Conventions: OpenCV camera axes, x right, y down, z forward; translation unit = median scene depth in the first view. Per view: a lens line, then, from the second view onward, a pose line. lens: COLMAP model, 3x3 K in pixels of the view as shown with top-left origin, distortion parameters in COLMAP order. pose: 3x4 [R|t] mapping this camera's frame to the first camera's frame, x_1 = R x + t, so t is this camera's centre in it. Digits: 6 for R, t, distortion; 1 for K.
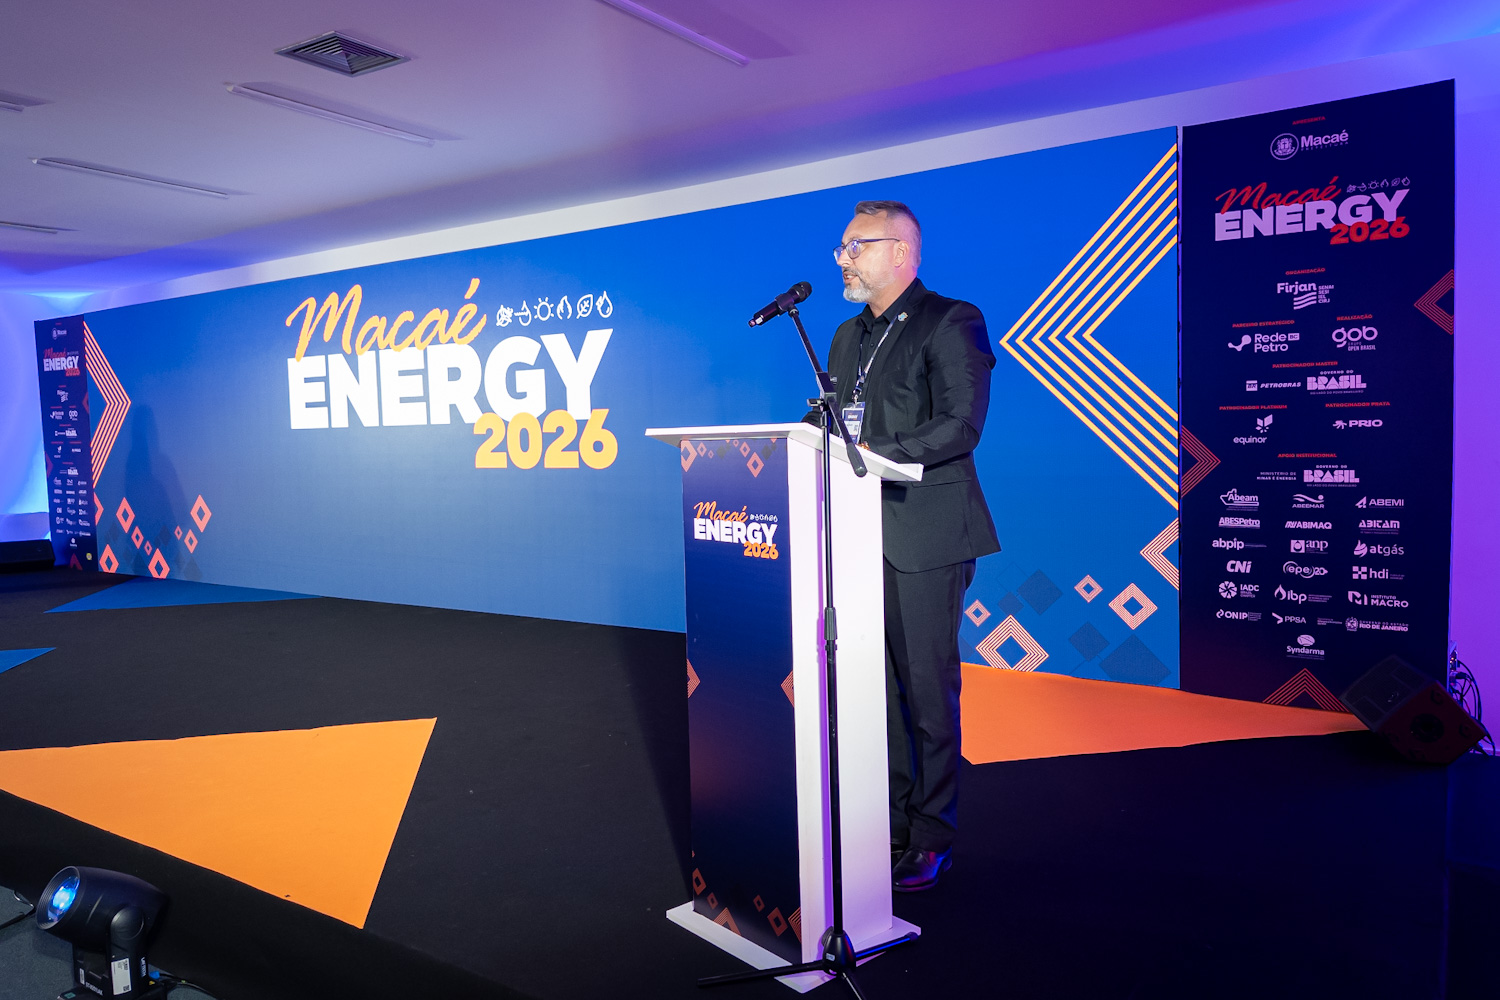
lens RADIAL K [[1058.5, 0, 748.8], [0, 1058.5, 480.0], [0, 0, 1]] dist [0.099296, -0.106644]
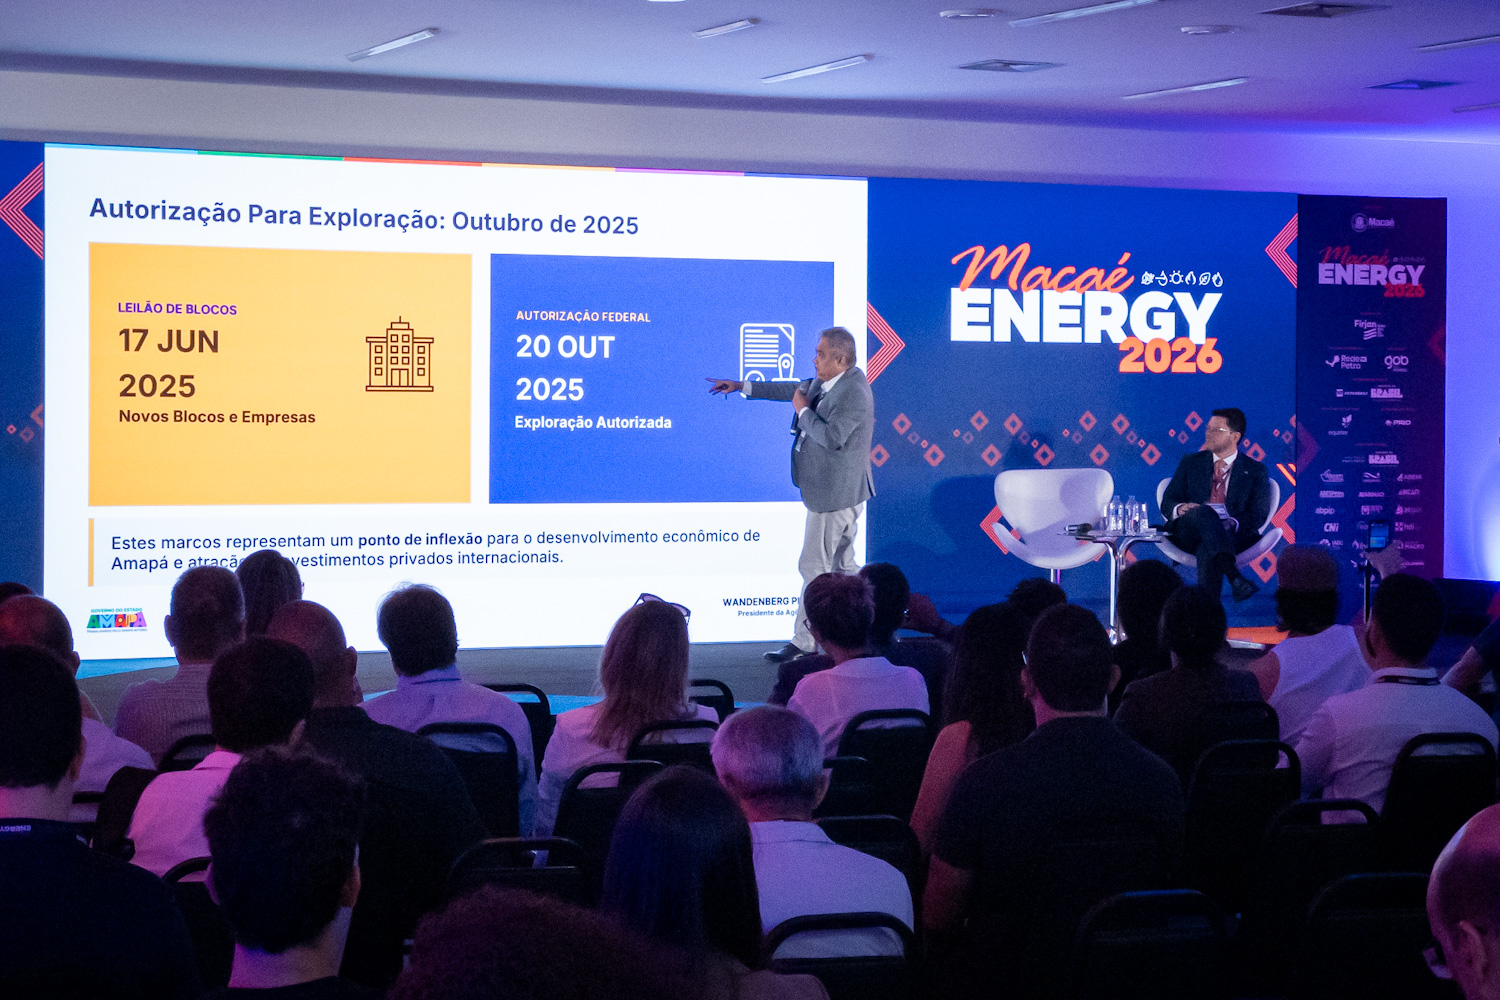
lens RADIAL K [[3388.0, 0, 750.9], [0, 3388.0, 471.2], [0, 0, 1]] dist [-0.126644, 5.648977]
pose [[0.511788, 0.013799, 0.859001, -5.093945], [0.025758, 0.999175, -0.031397, 0.293934], [-0.858726, 0.038195, 0.511010, -1.135056]]
